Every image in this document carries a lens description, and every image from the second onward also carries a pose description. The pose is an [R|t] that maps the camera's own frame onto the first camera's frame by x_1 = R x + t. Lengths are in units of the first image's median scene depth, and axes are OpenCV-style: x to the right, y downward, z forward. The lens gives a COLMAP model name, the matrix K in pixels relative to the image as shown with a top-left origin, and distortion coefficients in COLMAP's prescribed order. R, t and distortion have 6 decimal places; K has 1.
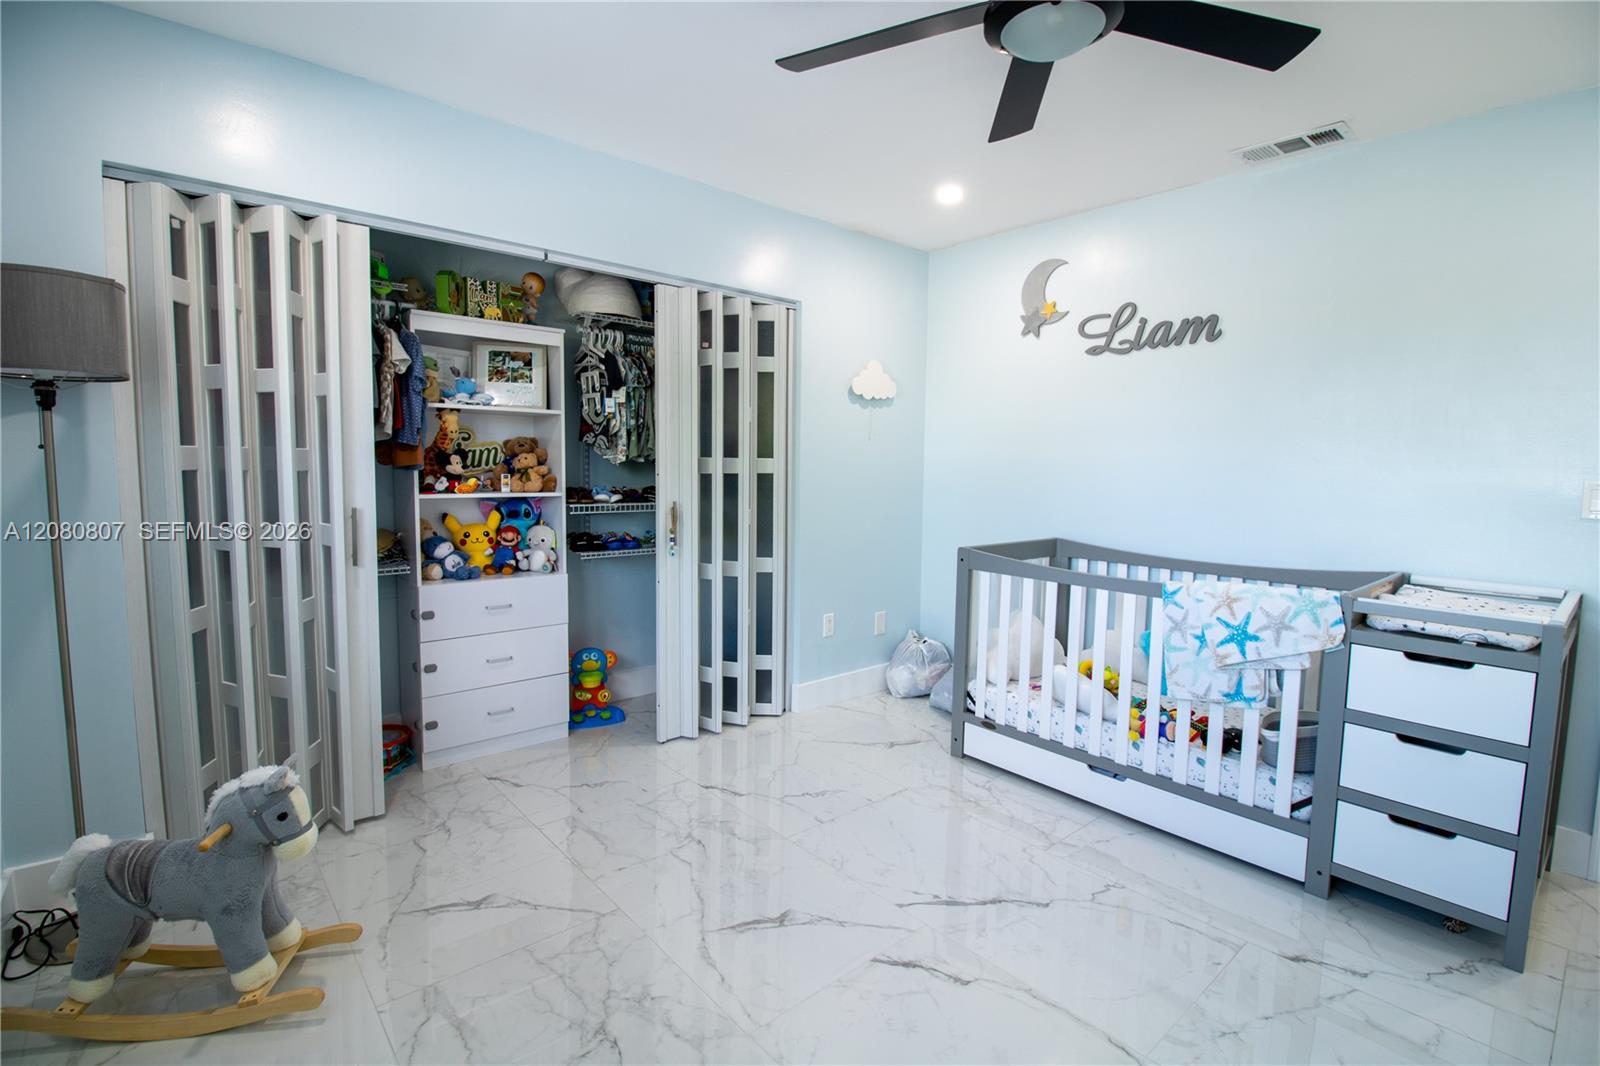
lens RADIAL K [[749.2, 0, 810.4], [0, 749.2, 534.0], [0, 0, 1]] dist [-0.015035, -0.004524]
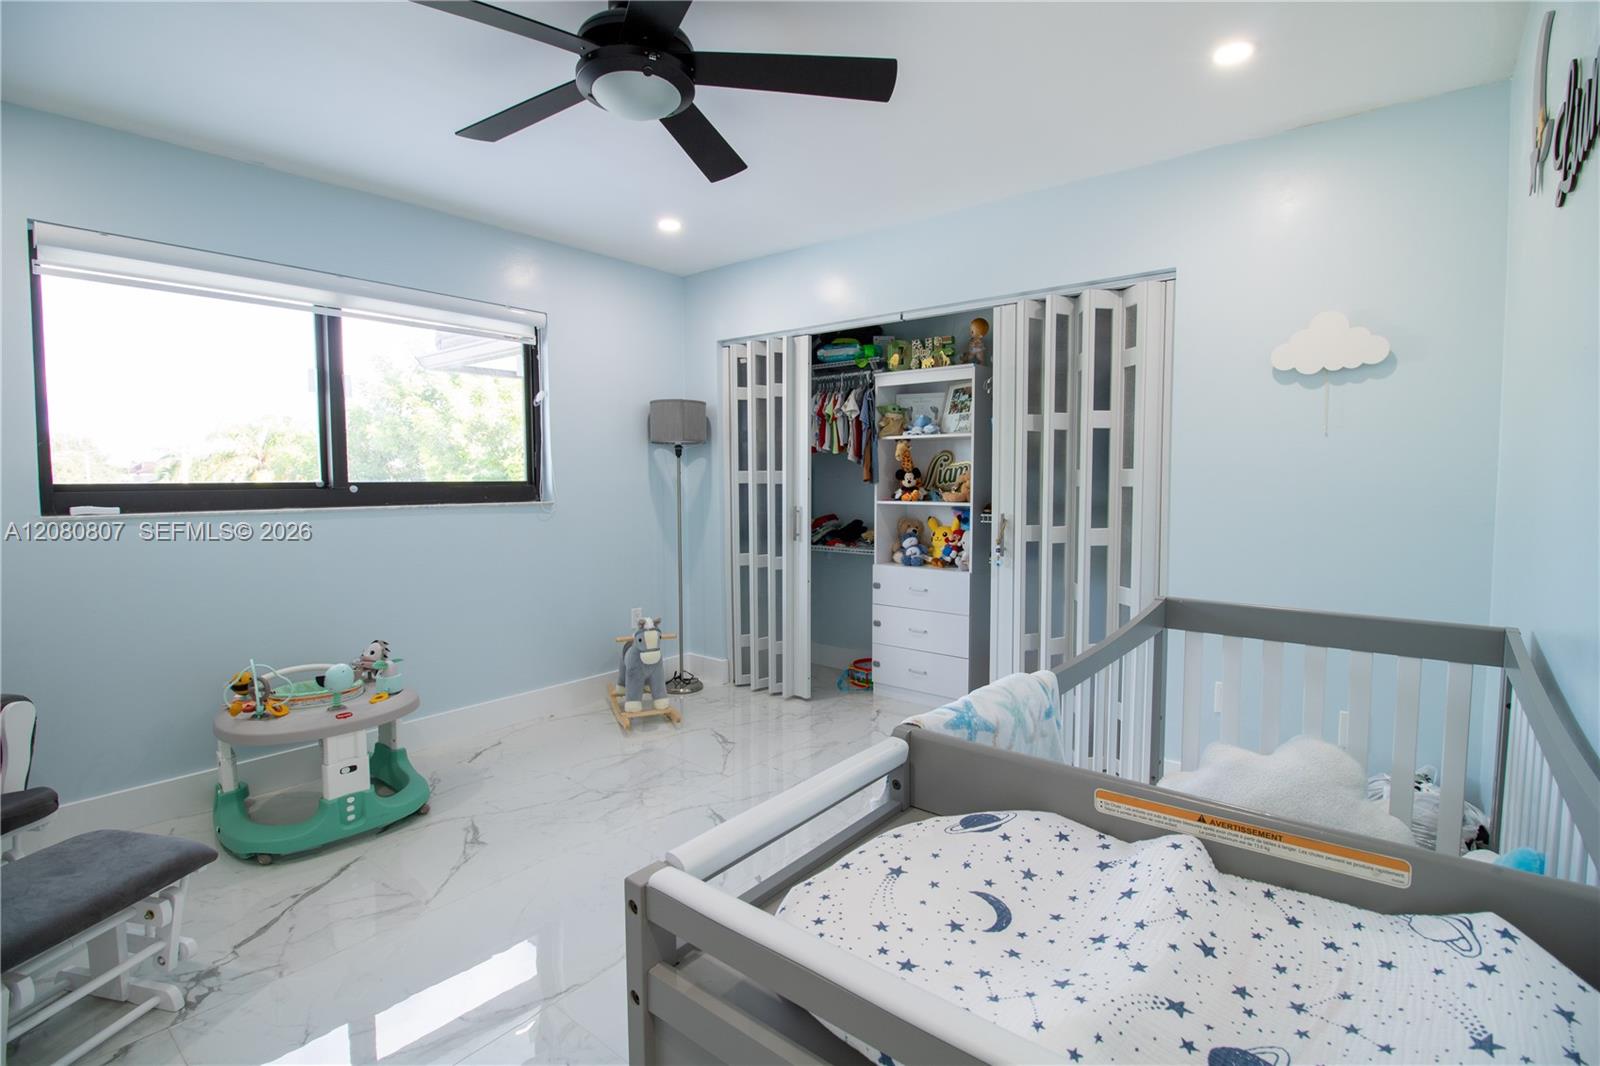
lens RADIAL K [[749.2, 0, 810.3], [0, 749.2, 527.9], [0, 0, 1]] dist [-0.015035, -0.004524]
pose [[0.149068, 0.050502, -0.987536, 0.847555], [-0.090364, 0.995212, 0.037255, -0.040623], [0.984689, 0.083684, 0.152918, 0.627183]]
